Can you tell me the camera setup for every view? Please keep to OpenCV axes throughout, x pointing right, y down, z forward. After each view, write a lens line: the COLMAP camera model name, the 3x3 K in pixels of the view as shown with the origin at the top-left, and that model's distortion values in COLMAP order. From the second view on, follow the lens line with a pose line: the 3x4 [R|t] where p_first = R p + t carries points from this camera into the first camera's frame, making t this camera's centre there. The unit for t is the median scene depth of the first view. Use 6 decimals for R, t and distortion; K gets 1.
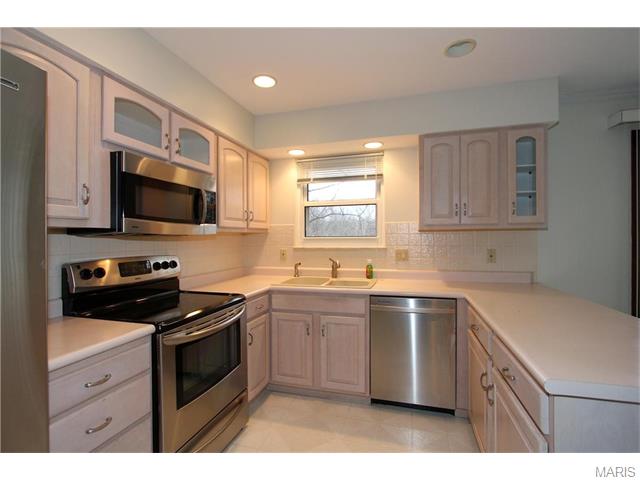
lens RADIAL K [[307.4, 0, 324.0], [0, 307.4, 239.4], [0, 0, 1]] dist [-0.010063, -0.000595]
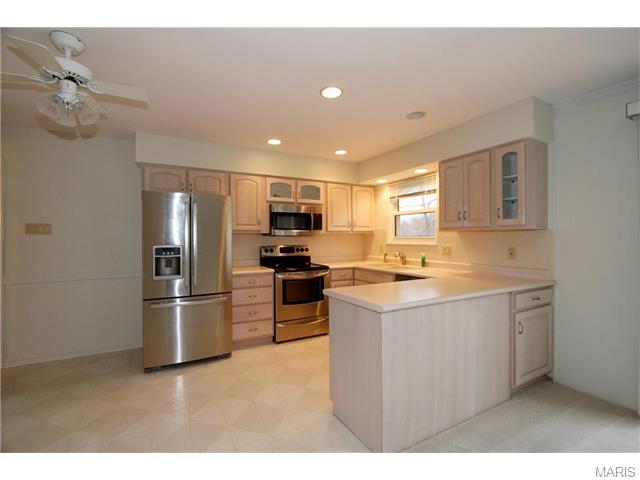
lens RADIAL K [[293.8, 0, 319.9], [0, 293.8, 238.2], [0, 0, 1]] dist [0.000472, -0.000340]
pose [[0.703808, 0.006496, -0.710360, 0.878323], [-0.005839, 0.999977, 0.003360, -0.002361], [0.710366, 0.001783, 0.703830, -0.298006]]
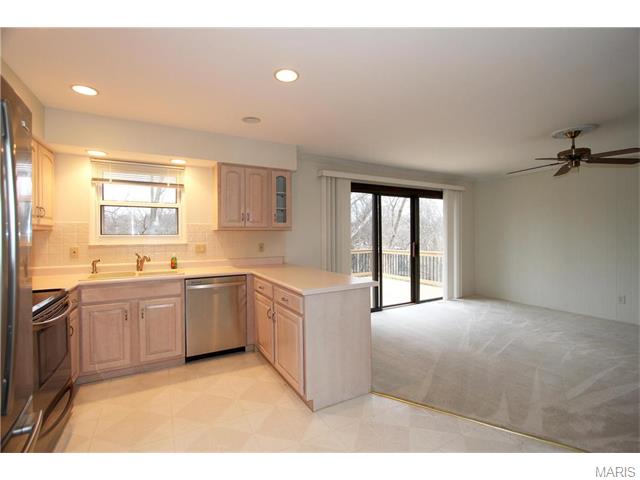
lens RADIAL K [[293.8, 0, 322.7], [0, 293.8, 238.4], [0, 0, 1]] dist [0.000472, -0.000340]
pose [[0.709364, -0.003595, 0.704834, -0.298419], [0.003263, 0.999993, 0.001817, 0.006922], [-0.704835, 0.001012, 0.709370, -0.289646]]
